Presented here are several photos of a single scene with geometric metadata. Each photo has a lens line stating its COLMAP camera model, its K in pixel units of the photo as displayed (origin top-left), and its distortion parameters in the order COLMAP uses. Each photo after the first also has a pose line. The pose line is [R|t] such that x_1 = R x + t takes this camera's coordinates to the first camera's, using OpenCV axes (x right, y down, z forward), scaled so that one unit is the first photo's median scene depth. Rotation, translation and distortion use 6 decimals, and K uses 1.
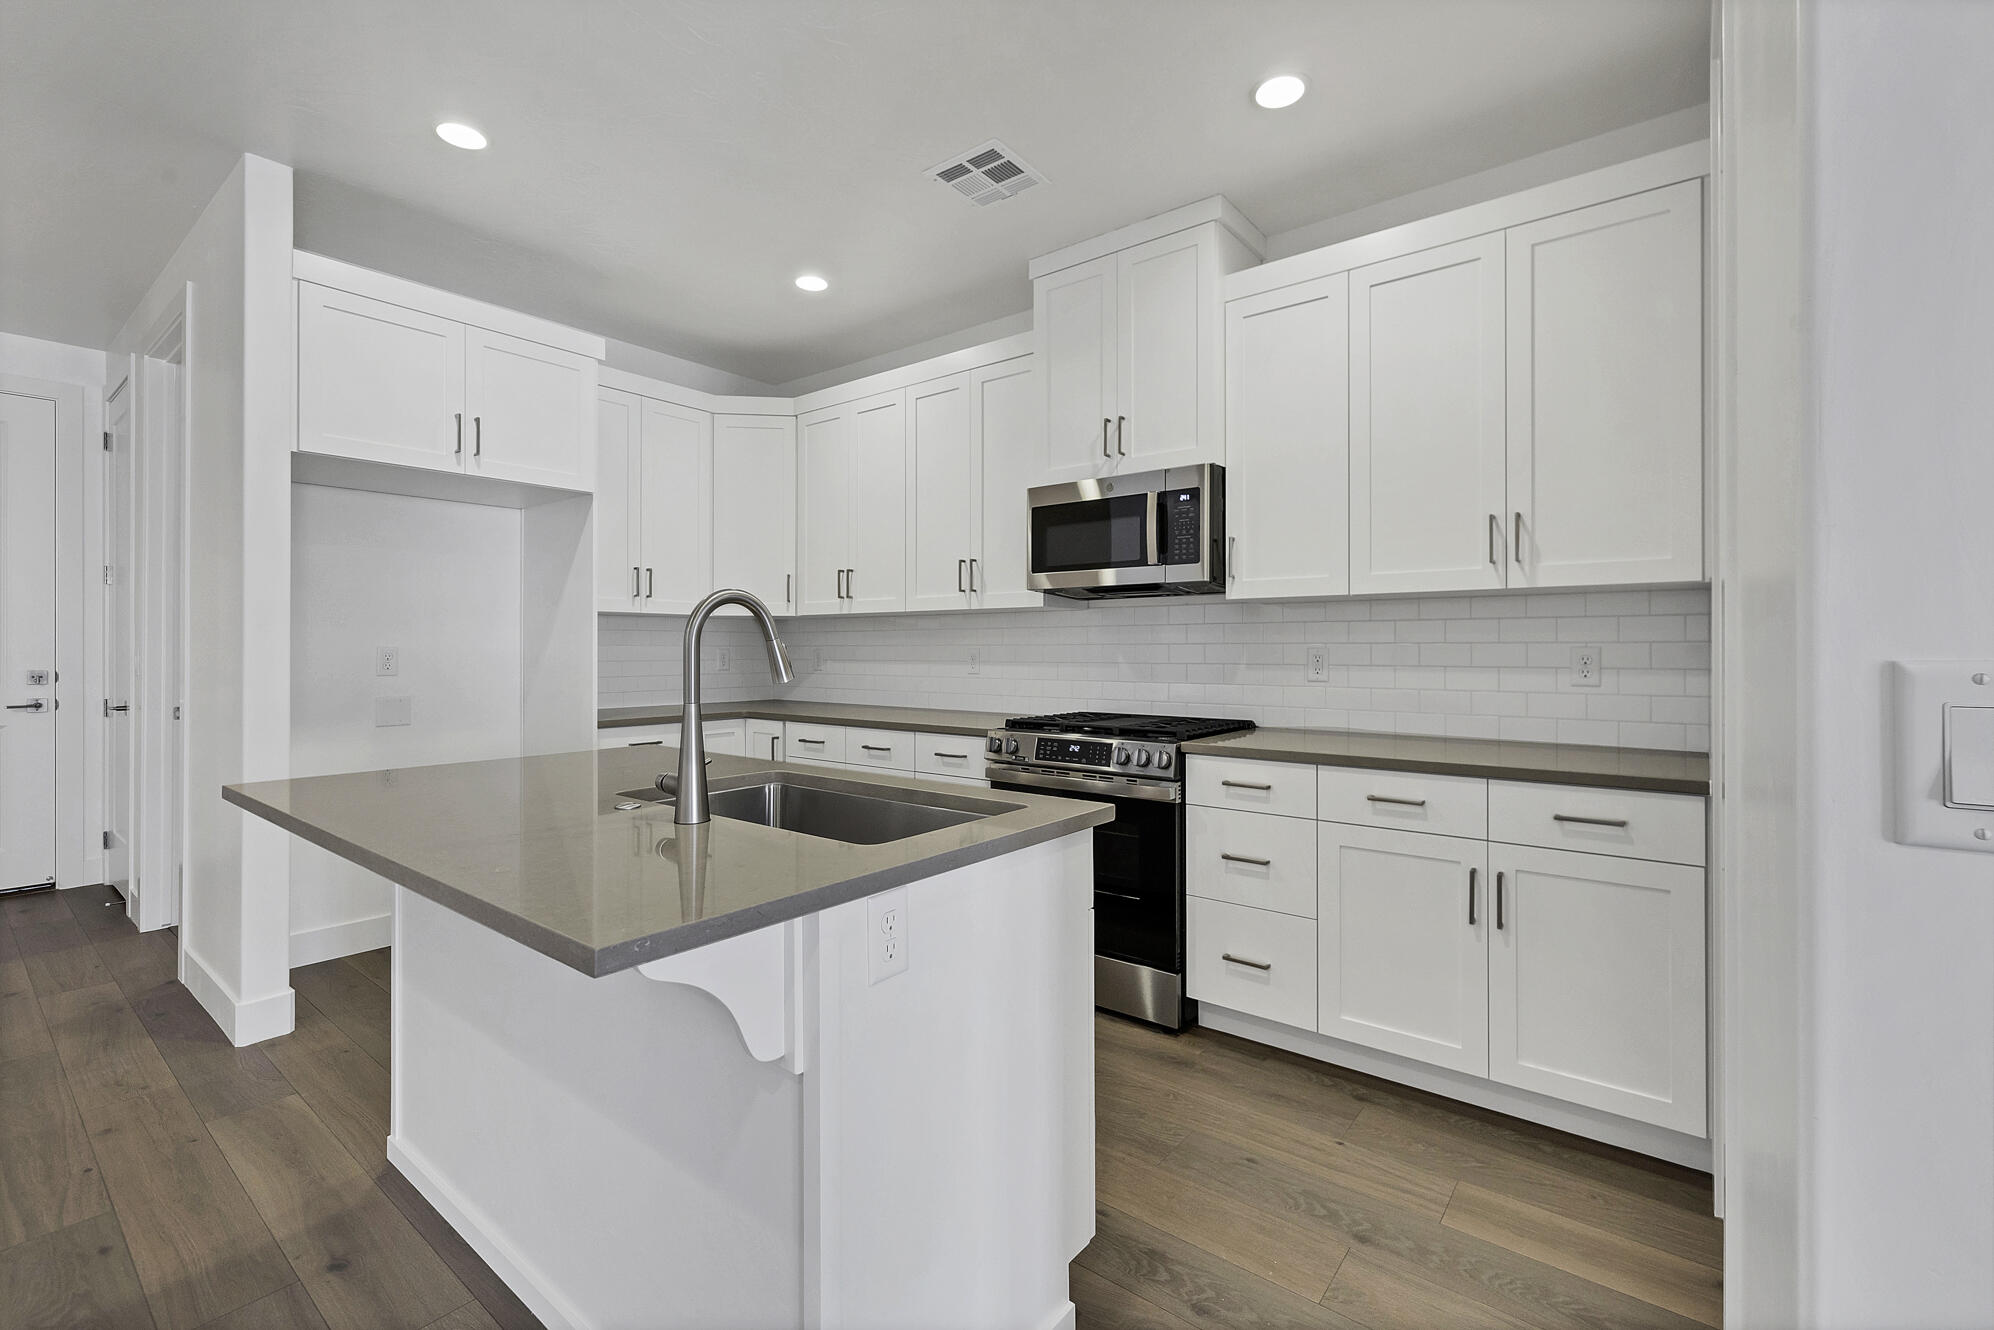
lens RADIAL K [[863.2, 0, 1003.1], [0, 863.2, 645.2], [0, 0, 1]] dist [-0.000597, -0.000246]
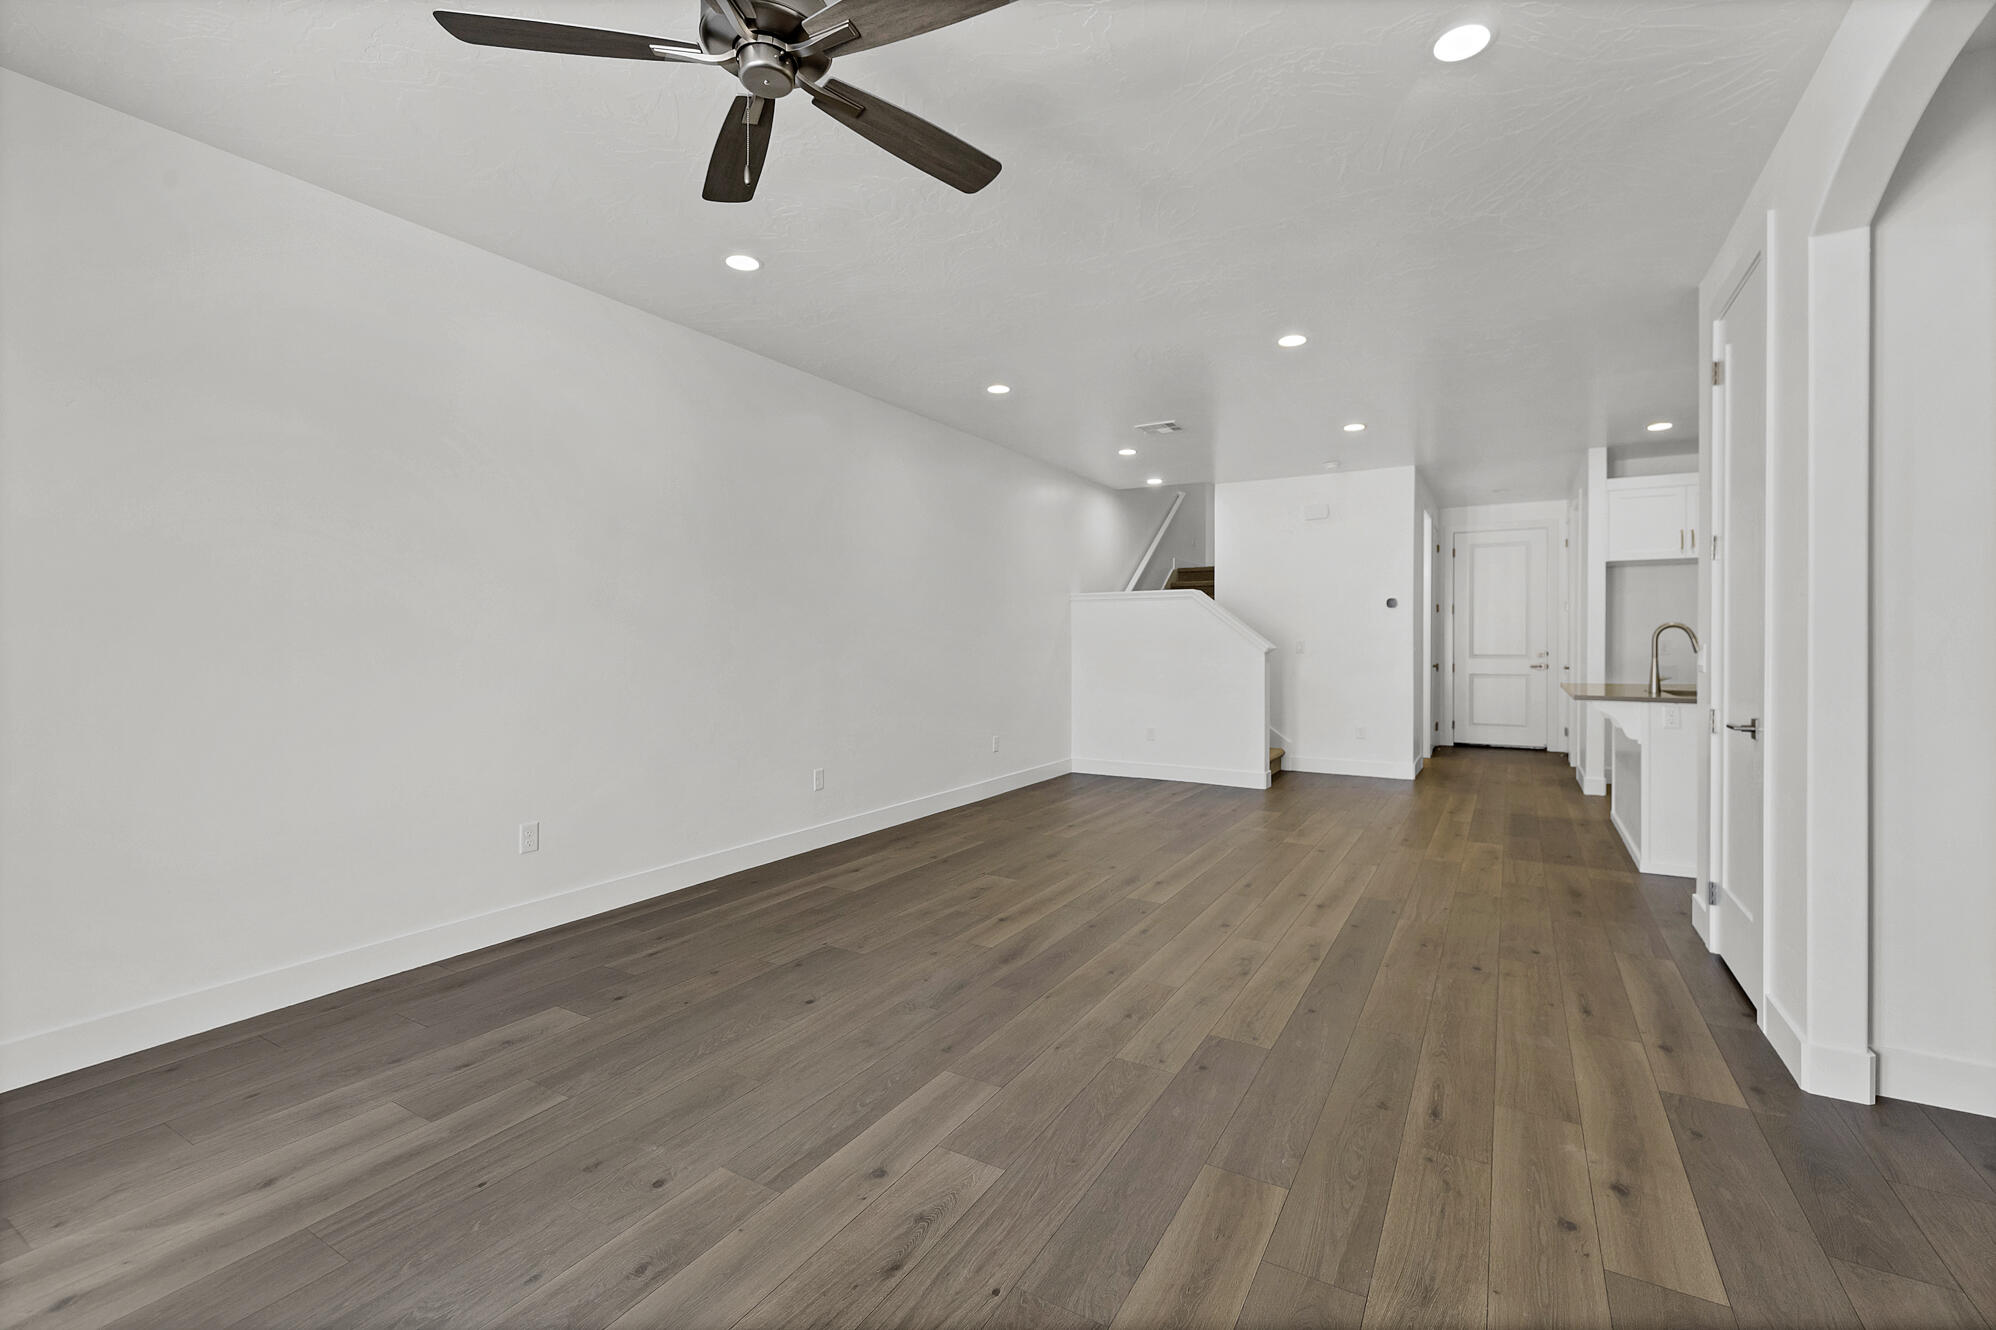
lens RADIAL K [[864.1, 0, 1004.1], [0, 864.1, 645.2], [0, 0, 1]] dist [-0.000597, -0.000246]
pose [[0.135669, 0.004547, -0.990744, 0.374387], [0.002014, 0.999986, 0.004865, -0.000177], [0.990752, -0.002655, 0.135657, -0.280675]]
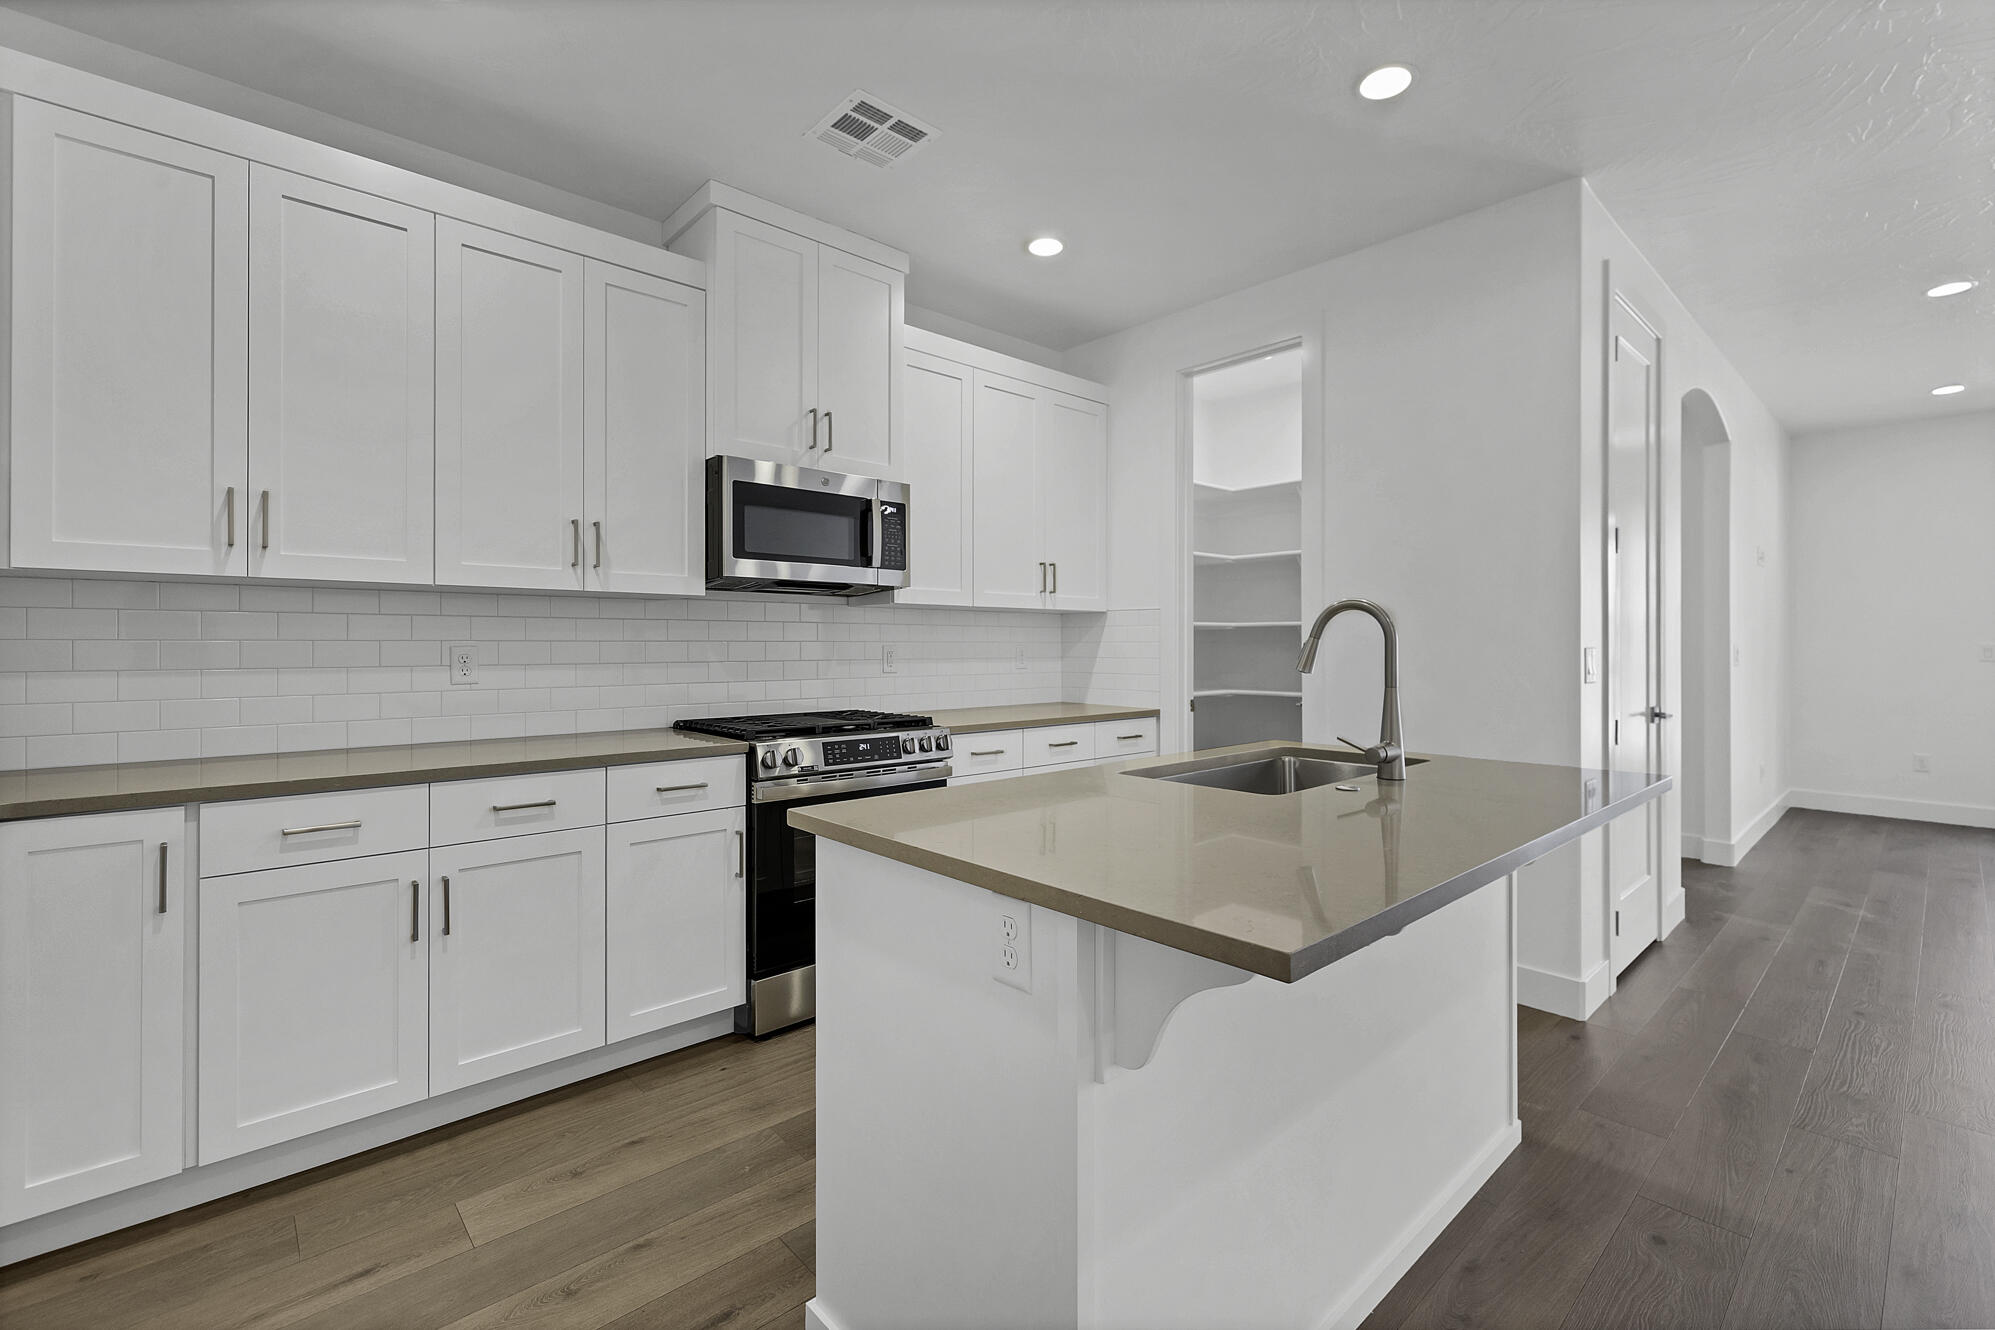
lens RADIAL K [[863.6, 0, 1003.6], [0, 863.6, 645.2], [0, 0, 1]] dist [-0.000597, -0.000246]
pose [[0.155330, 0.001343, 0.987862, -0.796251], [-0.002431, 0.999997, -0.000977, 0.003561], [-0.987860, -0.002250, 0.155333, 0.632412]]
